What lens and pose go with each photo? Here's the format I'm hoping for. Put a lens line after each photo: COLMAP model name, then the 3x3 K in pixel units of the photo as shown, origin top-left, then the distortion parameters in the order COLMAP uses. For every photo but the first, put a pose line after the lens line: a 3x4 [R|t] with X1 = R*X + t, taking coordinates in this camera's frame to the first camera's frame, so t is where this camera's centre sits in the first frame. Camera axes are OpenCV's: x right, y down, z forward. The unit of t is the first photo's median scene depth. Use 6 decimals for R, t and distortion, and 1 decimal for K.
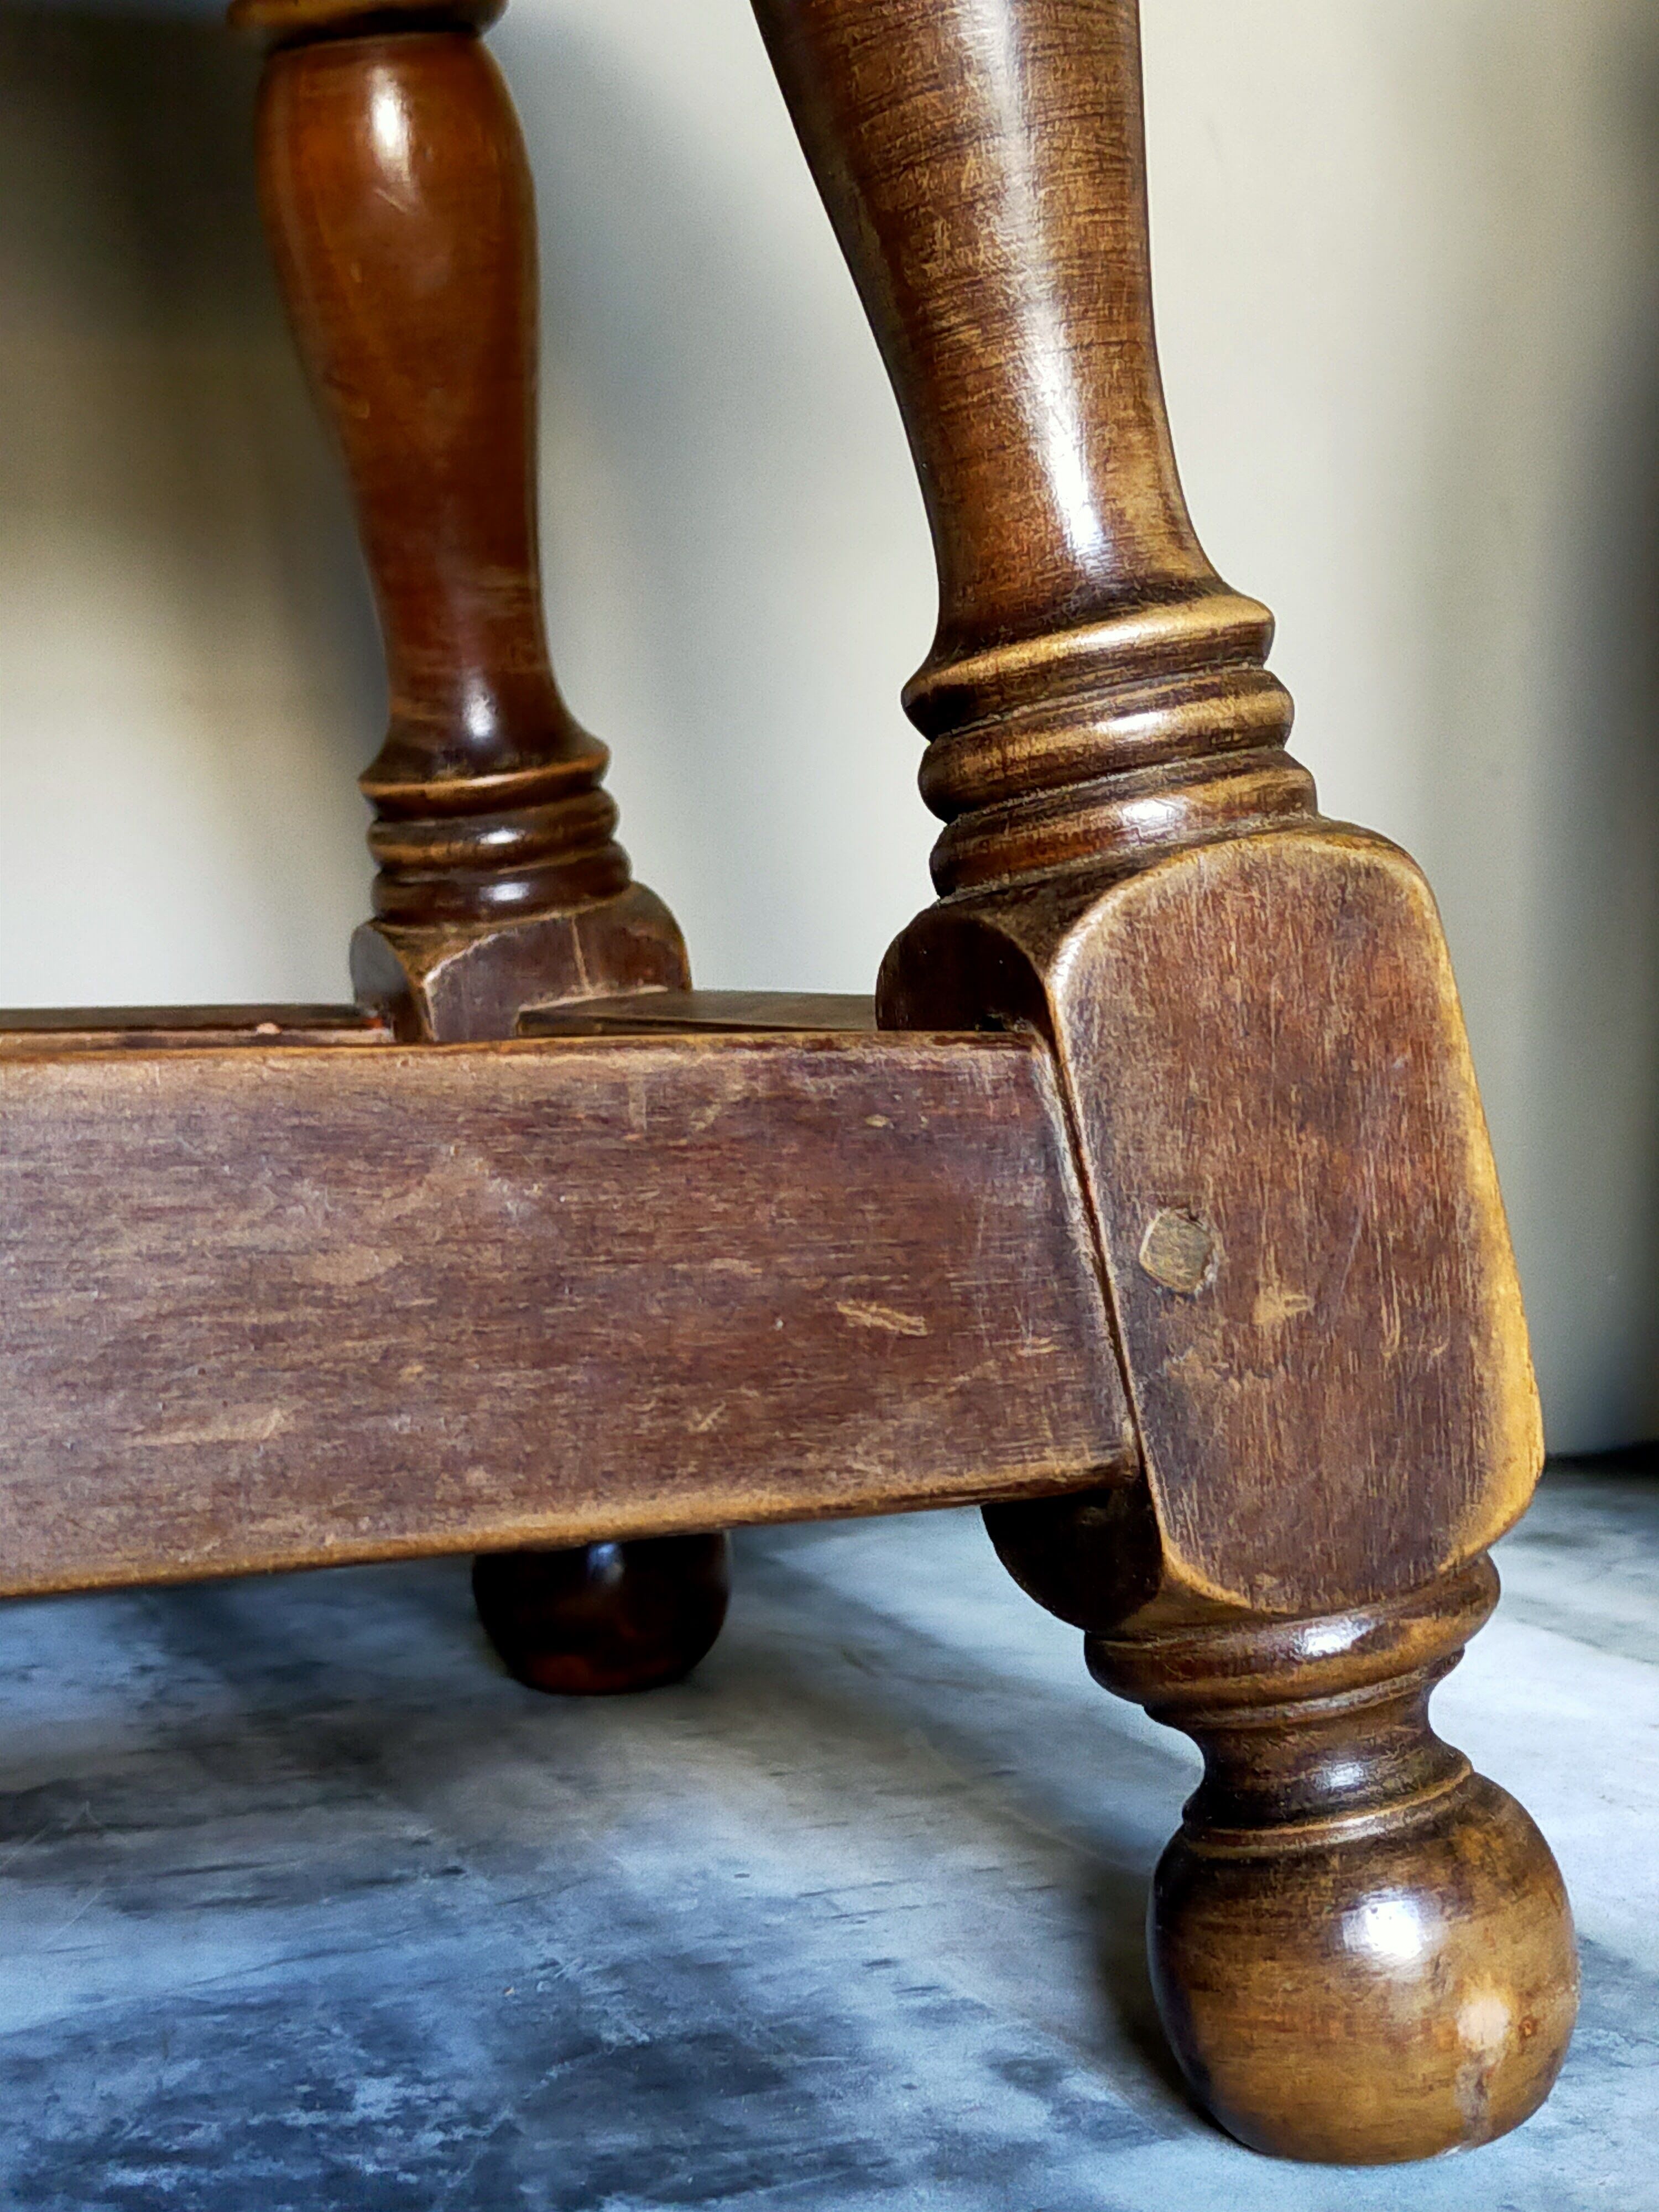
lens RADIAL K [[3357.2, 0, 829.5], [0, 3357.2, 1106.0], [0, 0, 1]] dist [0.123339, -0.197430]
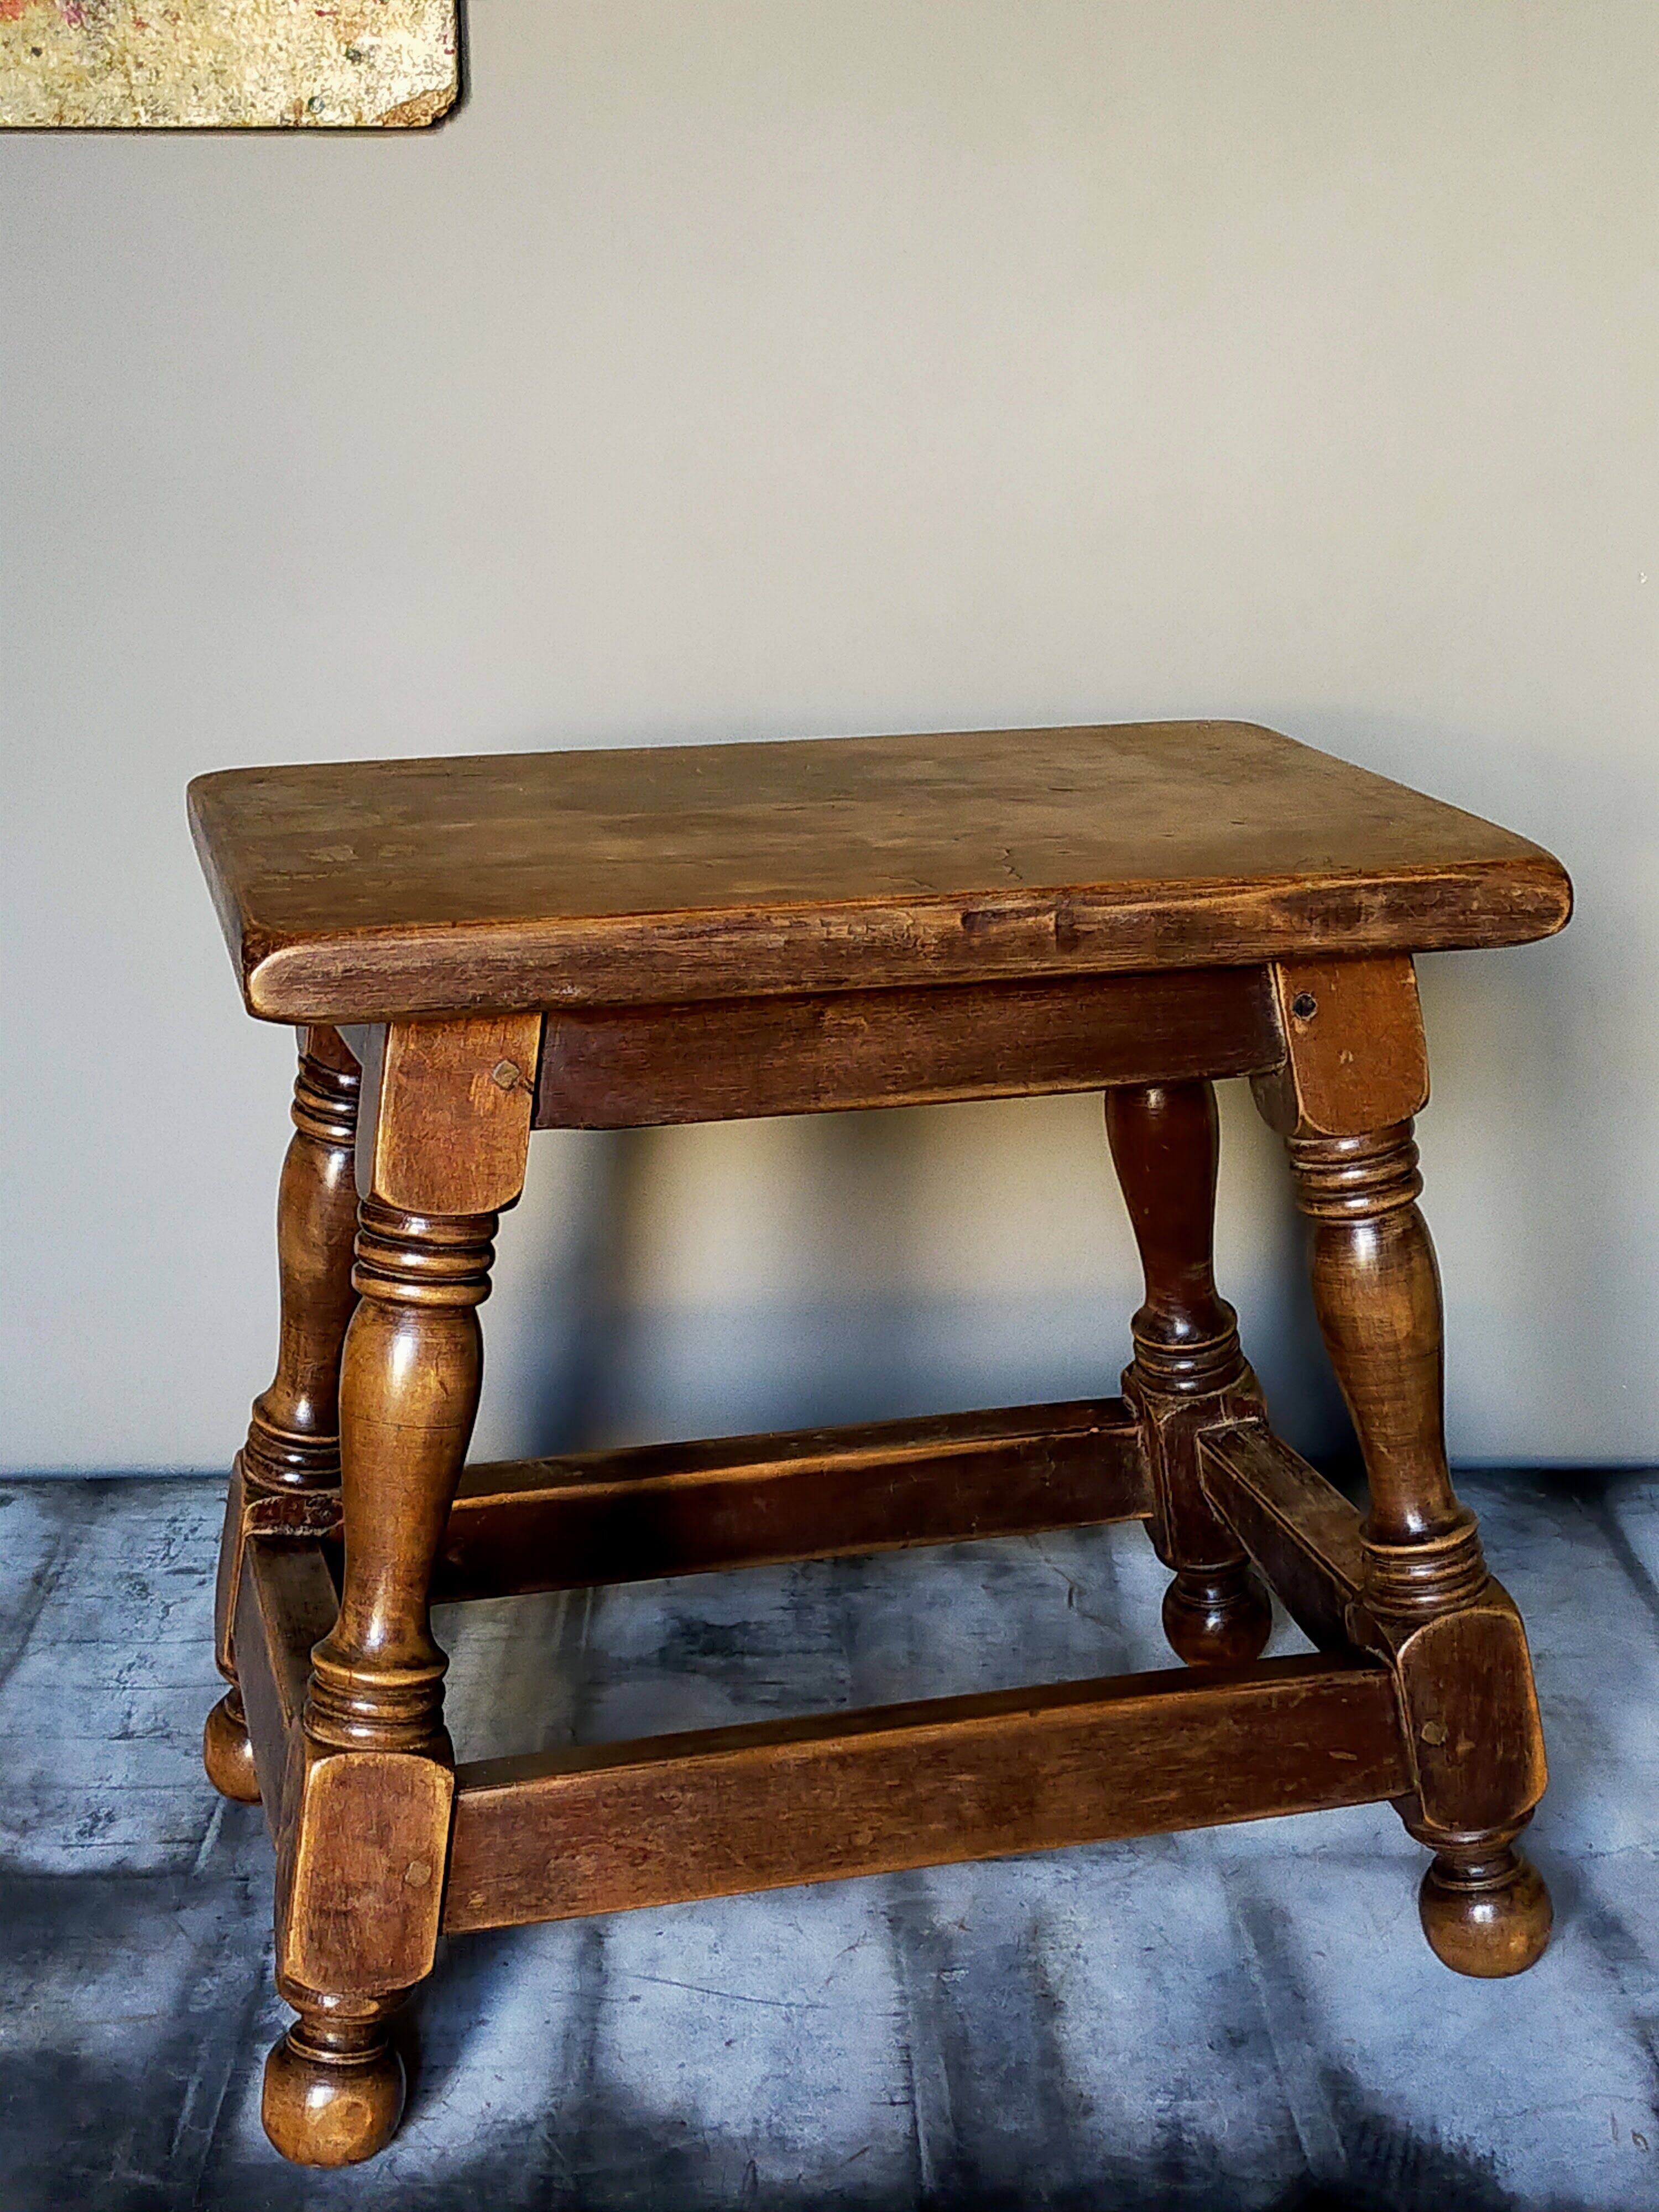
lens RADIAL K [[3357.2, 0, 829.5], [0, 3357.2, 1106.0], [0, 0, 1]] dist [0.123339, -0.197430]
pose [[0.990843, 0.044039, -0.127633, -0.087659], [-0.013067, 0.972151, 0.233993, -1.306492], [0.134383, -0.230182, 0.963824, -2.122712]]
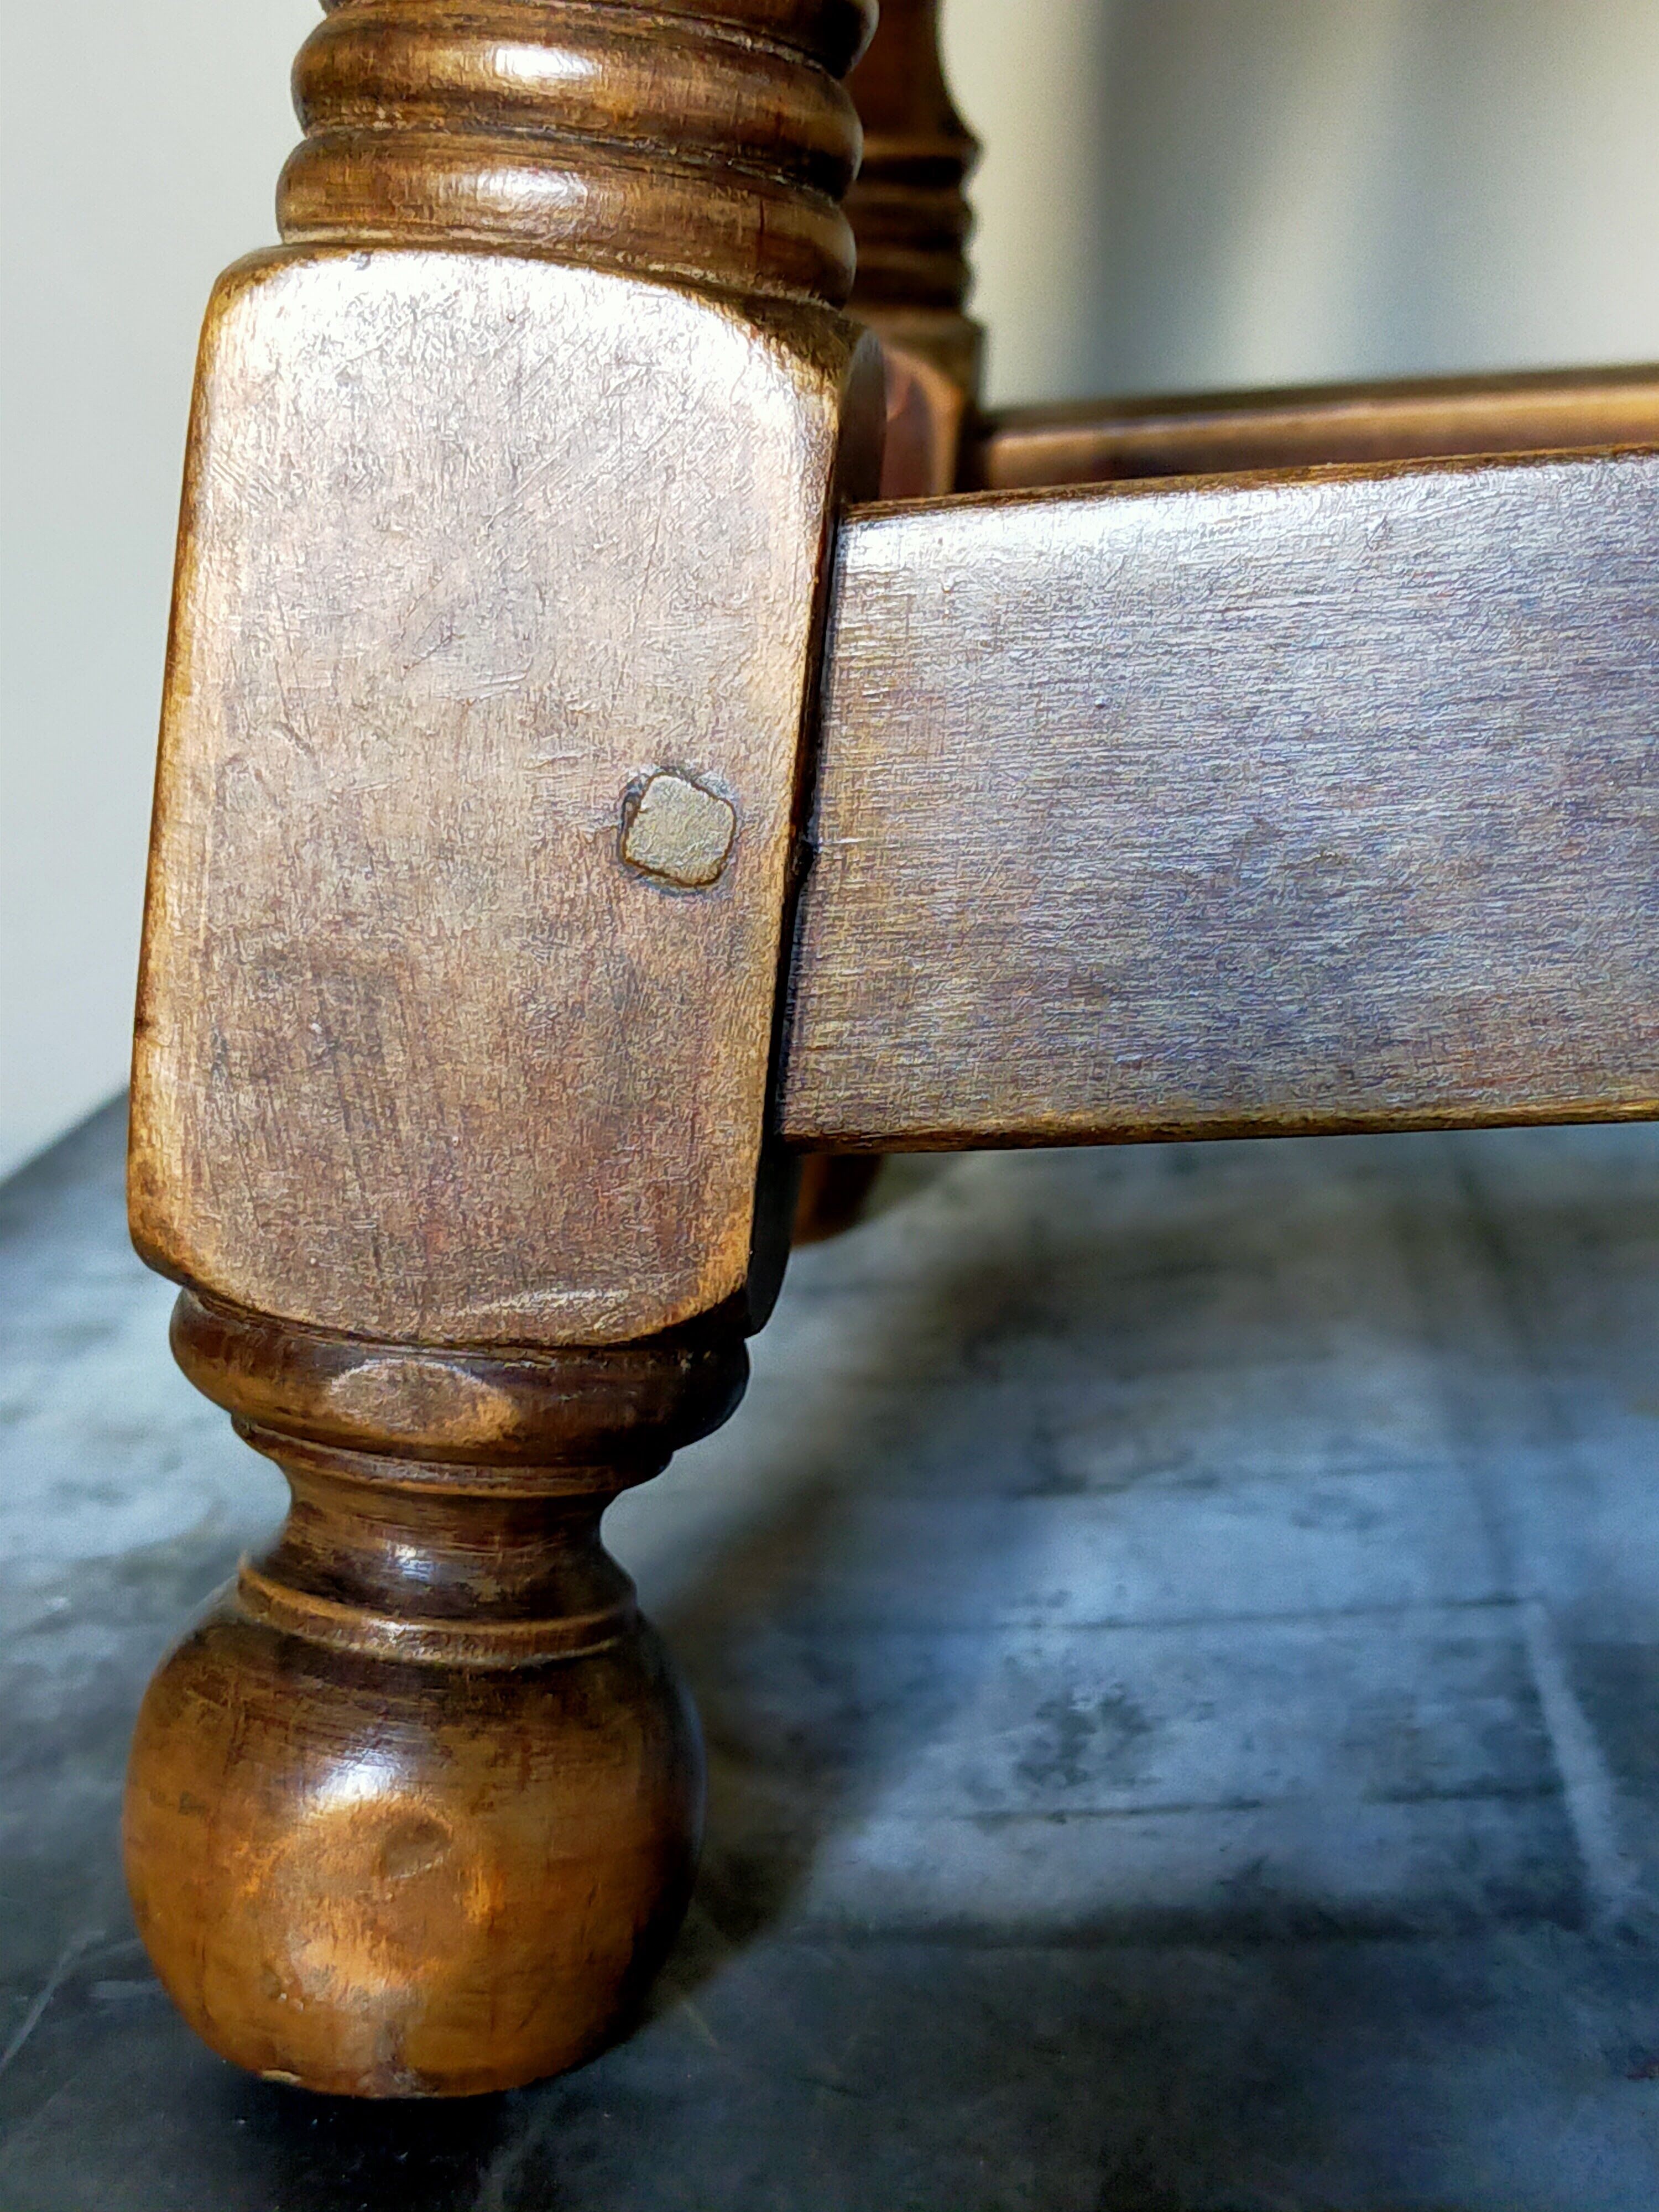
lens RADIAL K [[3413.8, 0, 832.1], [0, 3413.8, 1094.1], [0, 0, 1]] dist [0.109617, -0.167082]
pose [[0.891549, 0.059521, -0.448996, -0.464082], [0.025005, 0.983347, 0.180007, 0.004379], [0.452233, -0.171712, 0.875214, -0.015467]]
